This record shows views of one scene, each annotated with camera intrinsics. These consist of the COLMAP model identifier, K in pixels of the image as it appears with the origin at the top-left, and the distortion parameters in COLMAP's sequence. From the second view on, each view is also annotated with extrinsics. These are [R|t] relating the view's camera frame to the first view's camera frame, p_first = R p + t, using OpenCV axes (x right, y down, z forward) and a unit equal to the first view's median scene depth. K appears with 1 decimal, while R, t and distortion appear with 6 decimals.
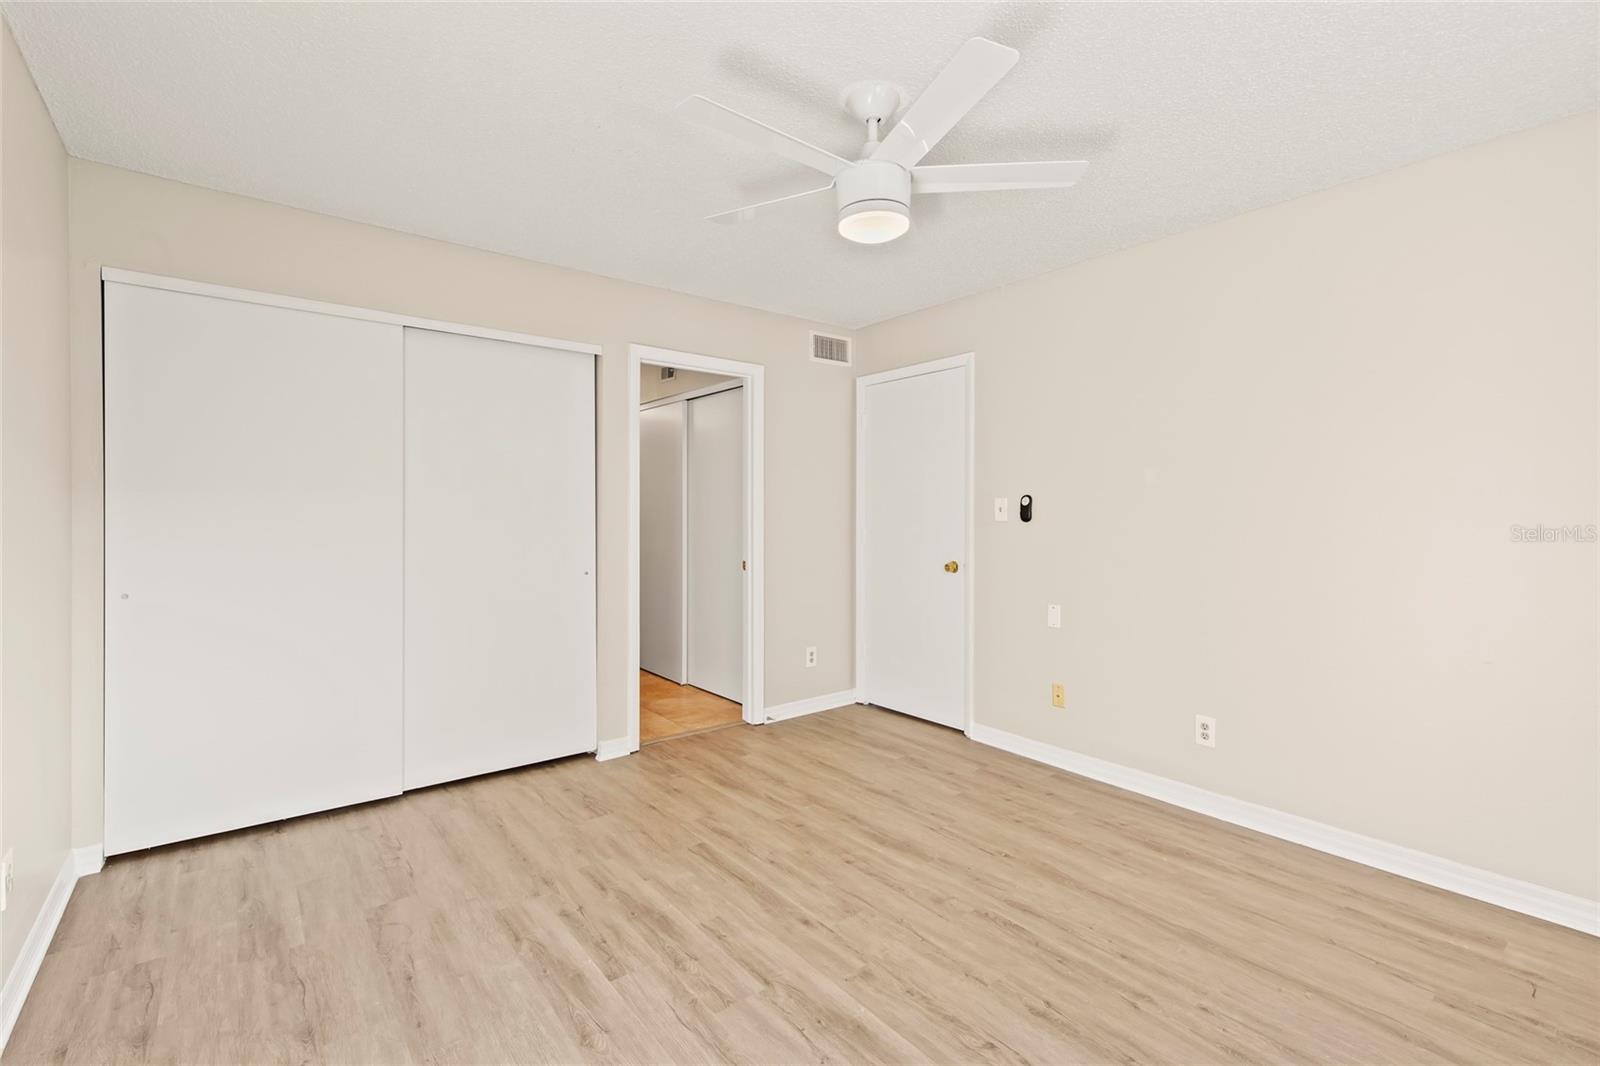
lens RADIAL K [[716.6, 0, 807.4], [0, 716.6, 518.1], [0, 0, 1]] dist [0.011469, -0.006370]
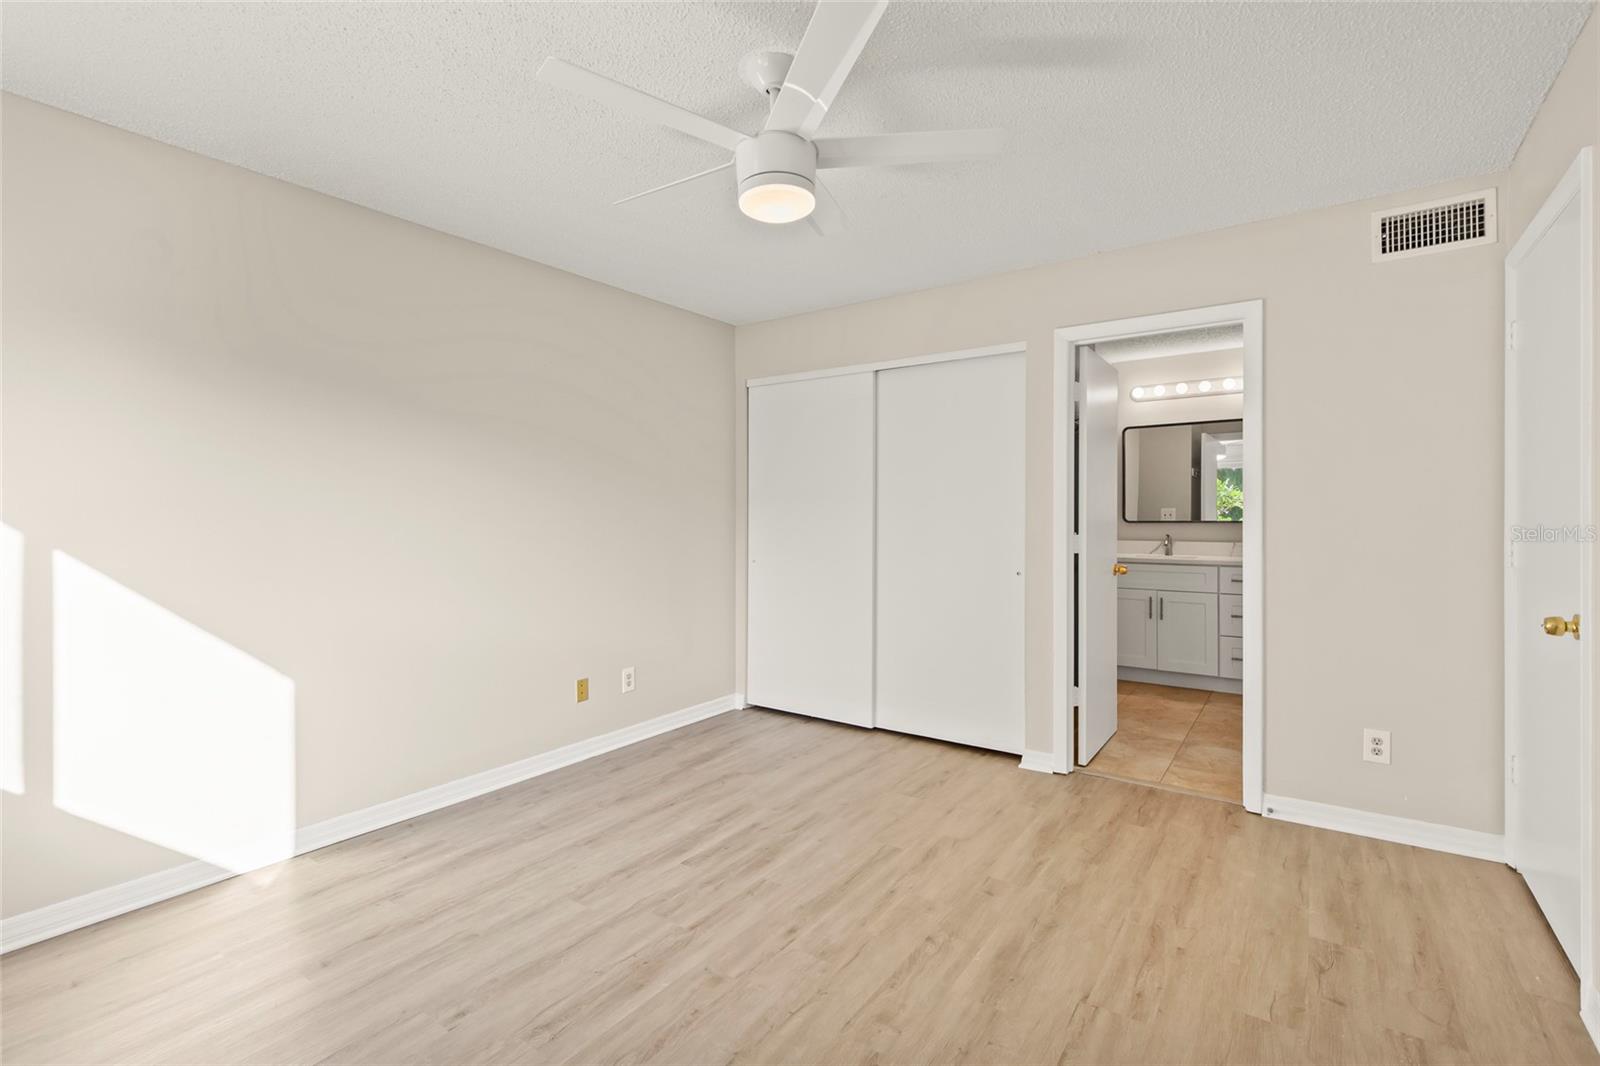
lens RADIAL K [[716.6, 0, 807.4], [0, 716.6, 518.1], [0, 0, 1]] dist [0.011469, -0.006370]
pose [[0.279056, 0.002651, -0.960271, 0.718043], [-0.001838, 0.999996, 0.002227, -0.003062], [0.960273, 0.001144, 0.279060, 0.566558]]
